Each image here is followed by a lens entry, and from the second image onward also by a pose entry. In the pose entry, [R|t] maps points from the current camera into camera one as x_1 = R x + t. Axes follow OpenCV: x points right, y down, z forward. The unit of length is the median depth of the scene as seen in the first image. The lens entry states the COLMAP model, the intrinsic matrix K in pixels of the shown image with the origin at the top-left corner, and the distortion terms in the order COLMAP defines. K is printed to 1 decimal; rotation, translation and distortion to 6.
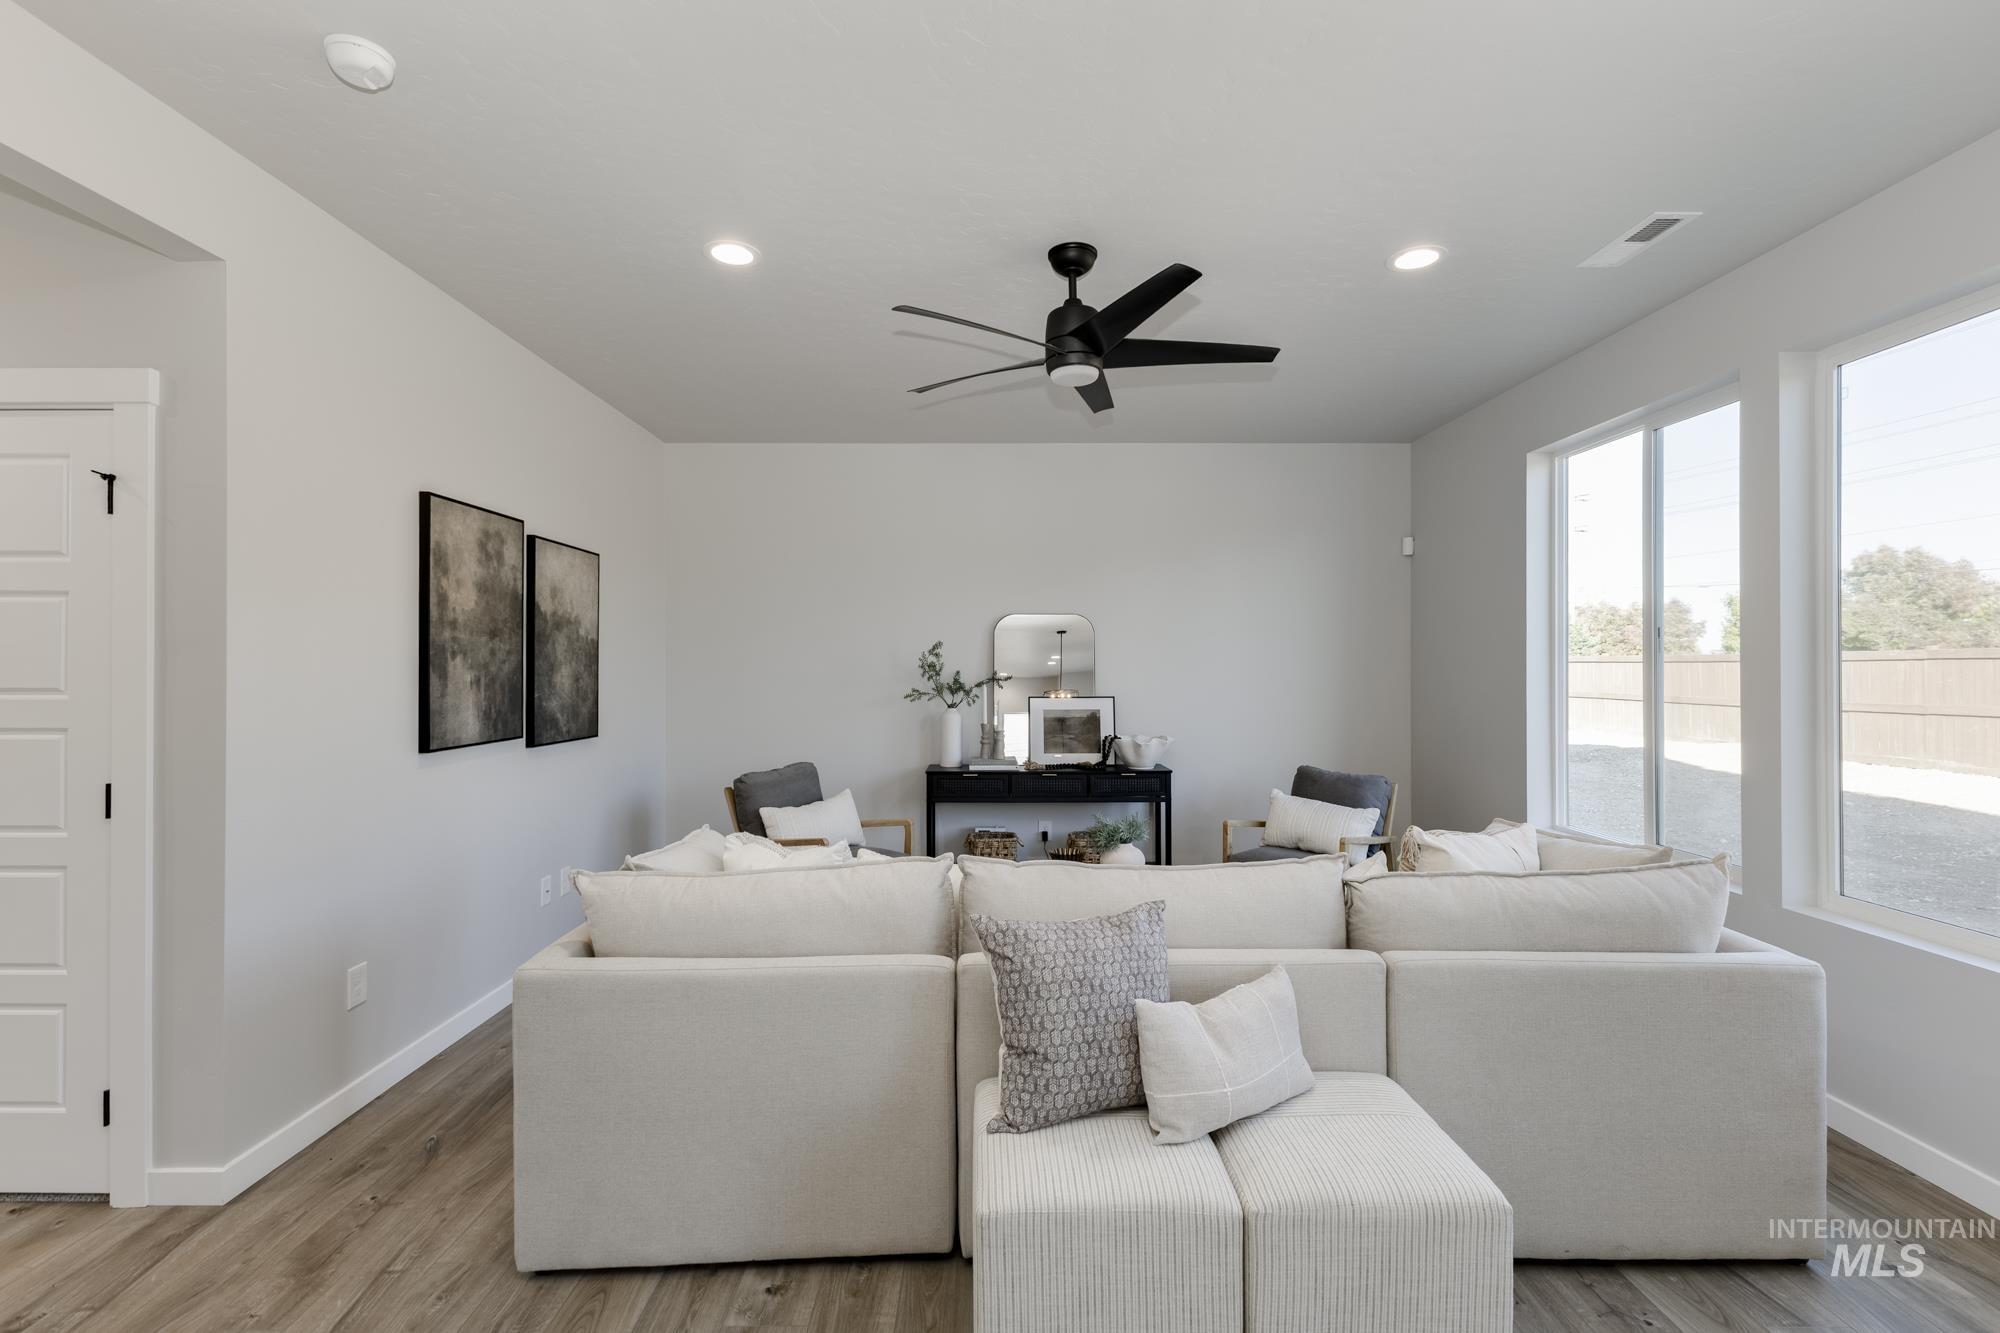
lens RADIAL K [[869.8, 0, 1000.0], [0, 869.8, 666.5], [0, 0, 1]] dist [0.000591, -0.000180]
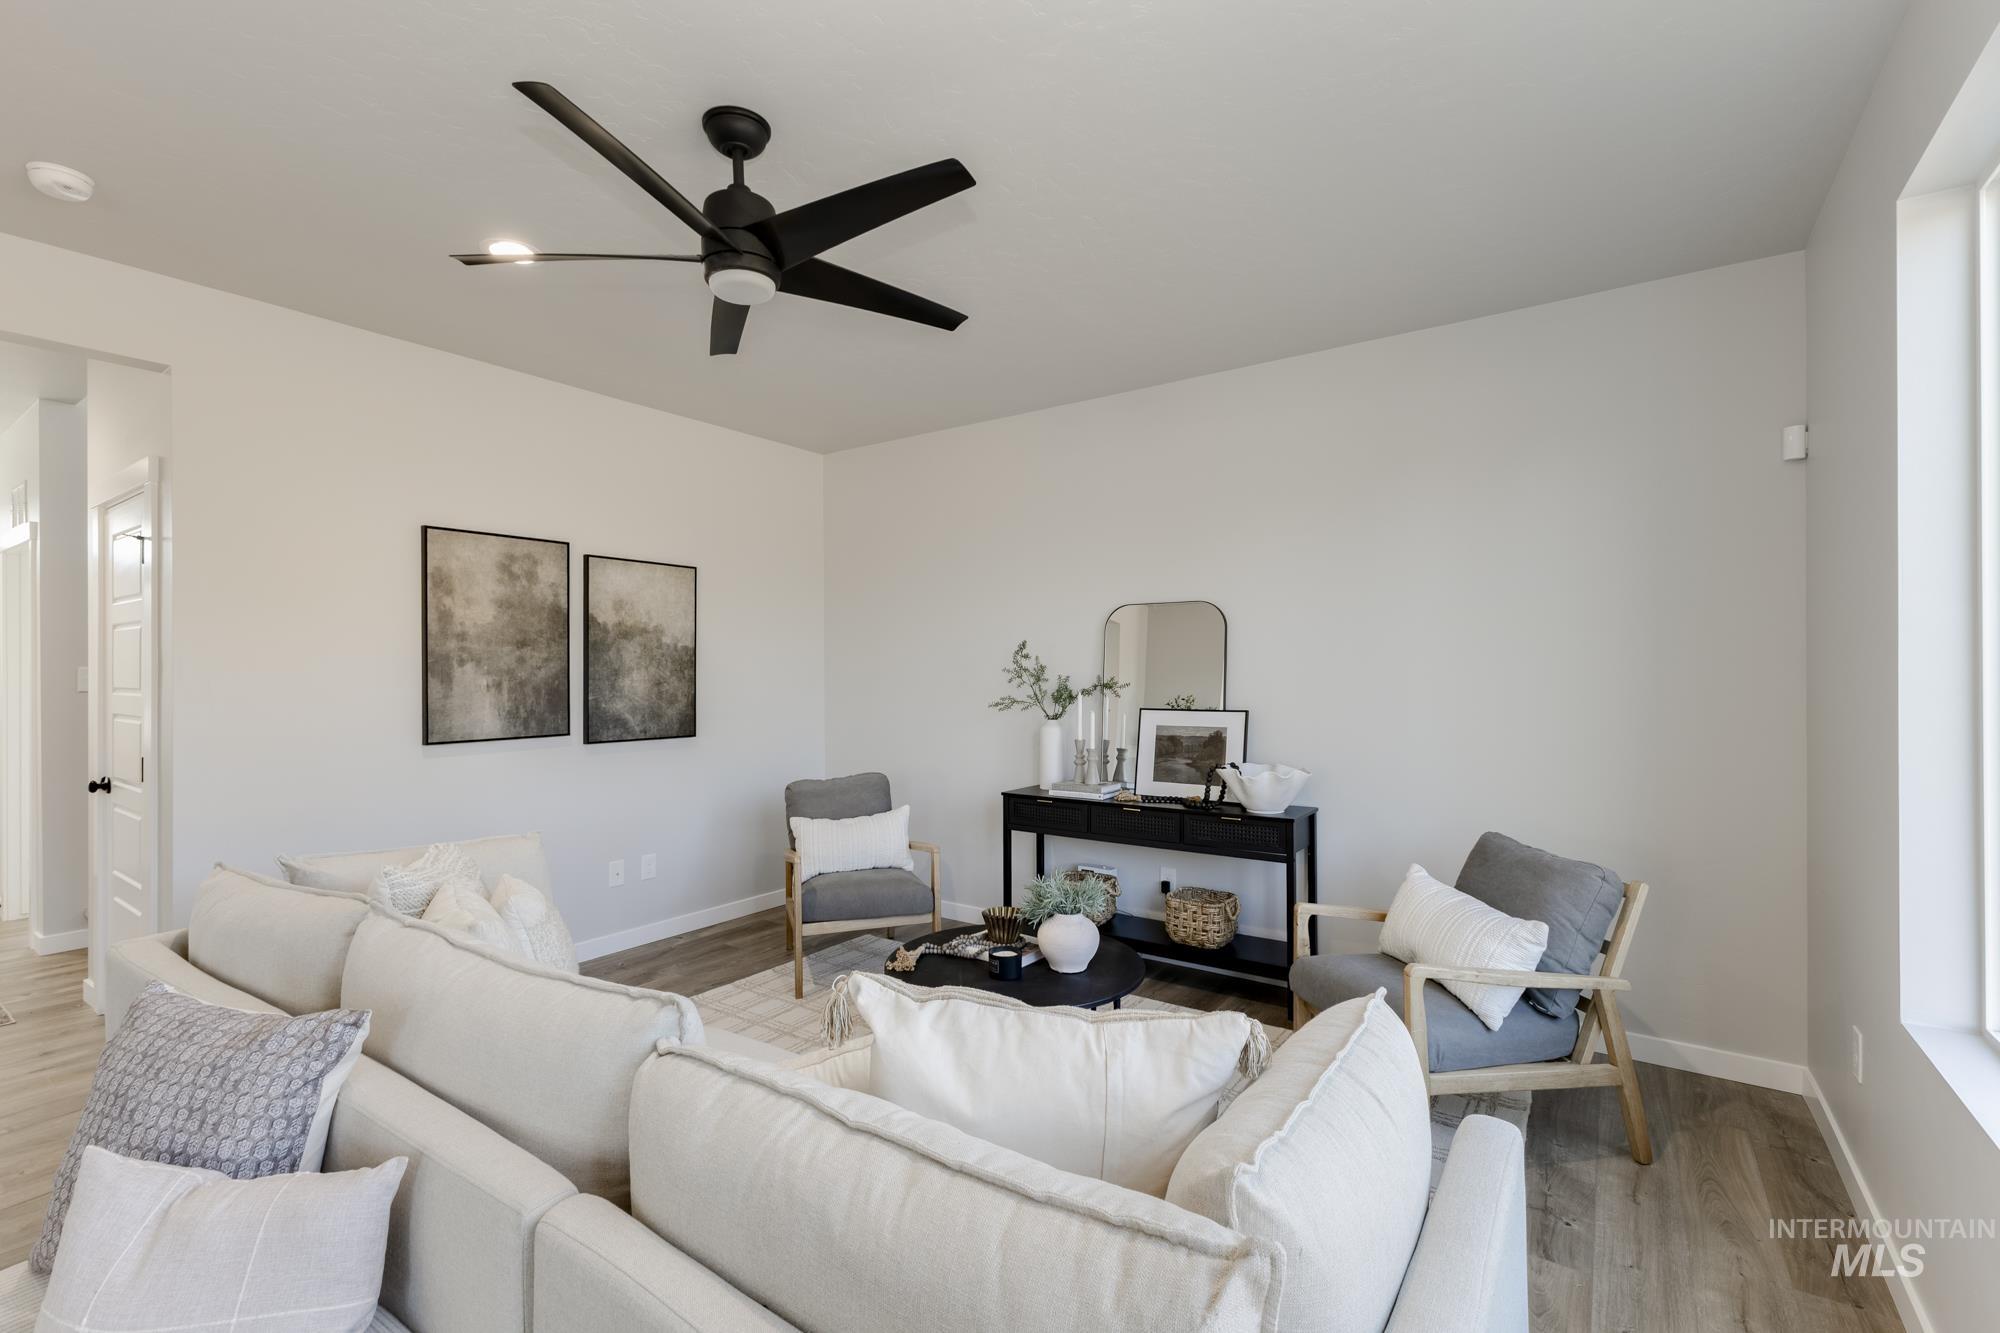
lens RADIAL K [[869.8, 0, 1000.0], [0, 869.8, 666.5], [0, 0, 1]] dist [0.000591, -0.000180]
pose [[0.816312, -0.005120, -0.577588, 0.585522], [0.003283, 0.999986, -0.004224, -0.000539], [0.577601, 0.001551, 0.816318, 0.421986]]
